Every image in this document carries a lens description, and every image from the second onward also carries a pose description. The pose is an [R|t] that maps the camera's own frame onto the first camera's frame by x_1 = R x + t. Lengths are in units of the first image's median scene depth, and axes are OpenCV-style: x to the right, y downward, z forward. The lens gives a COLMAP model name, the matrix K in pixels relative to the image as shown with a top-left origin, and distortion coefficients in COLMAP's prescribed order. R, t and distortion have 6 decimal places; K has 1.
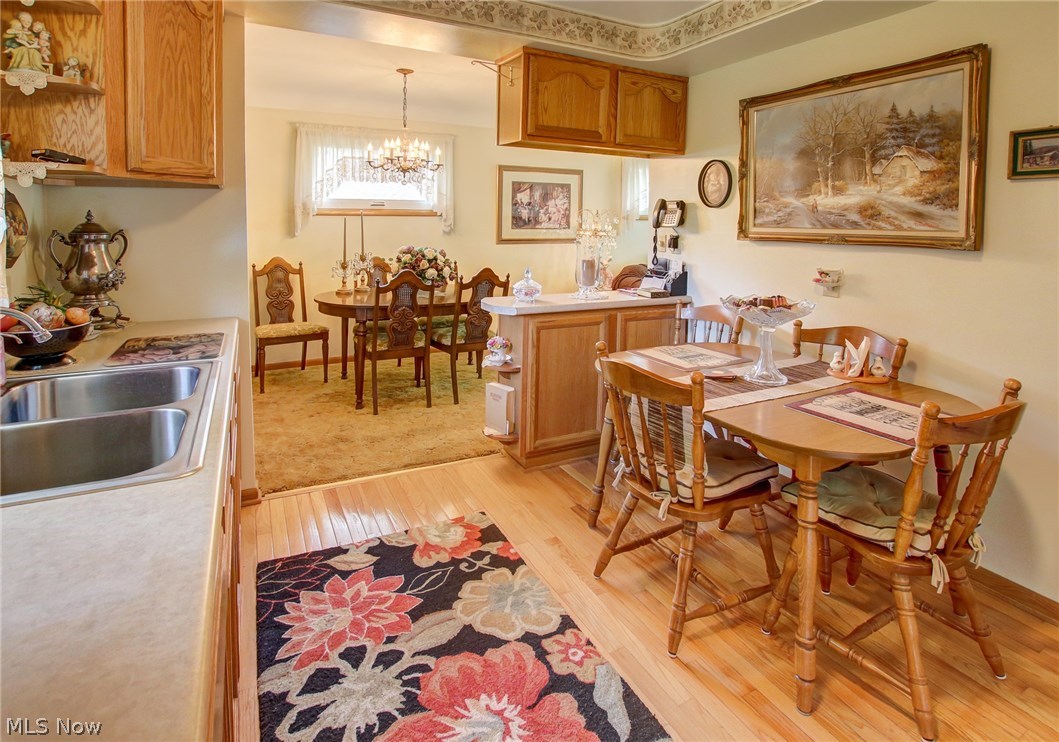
lens RADIAL K [[552.3, 0, 527.2], [0, 552.3, 235.9], [0, 0, 1]] dist [-0.025476, 0.003485]
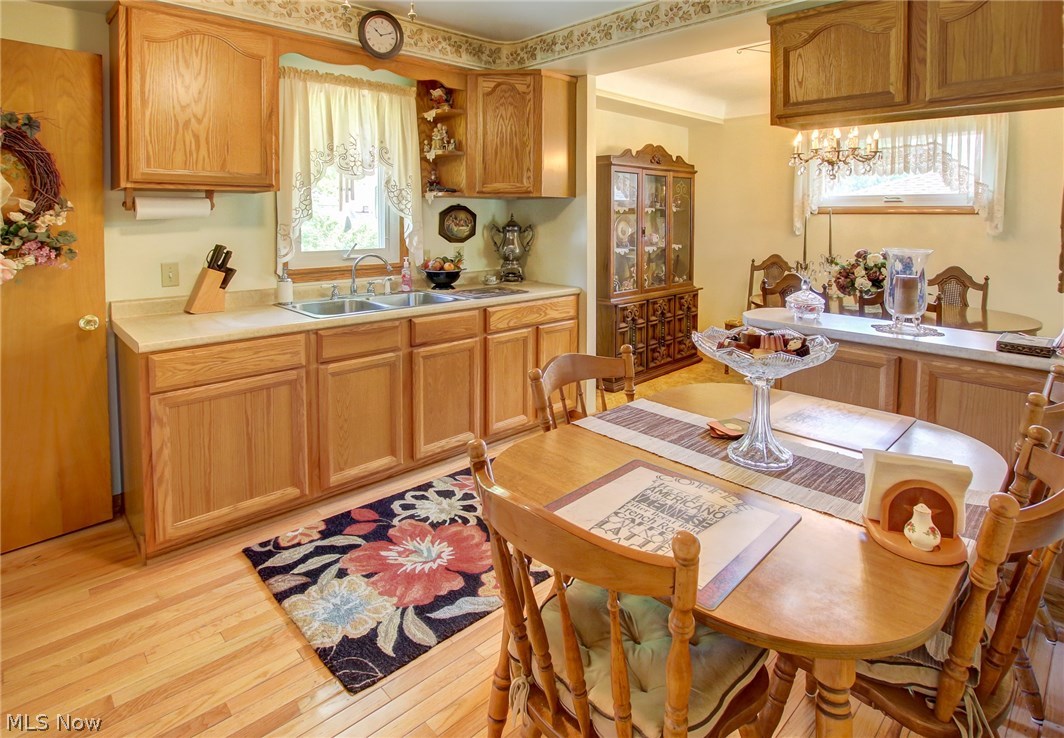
lens RADIAL K [[556.9, 0, 511.3], [0, 556.9, 230.0], [0, 0, 1]] dist [-0.013797, 0.000116]
pose [[0.282969, 0.015863, -0.958998, 0.944885], [-0.025121, 0.999643, 0.009123, -0.012748], [0.958800, 0.021510, 0.283267, 0.495682]]
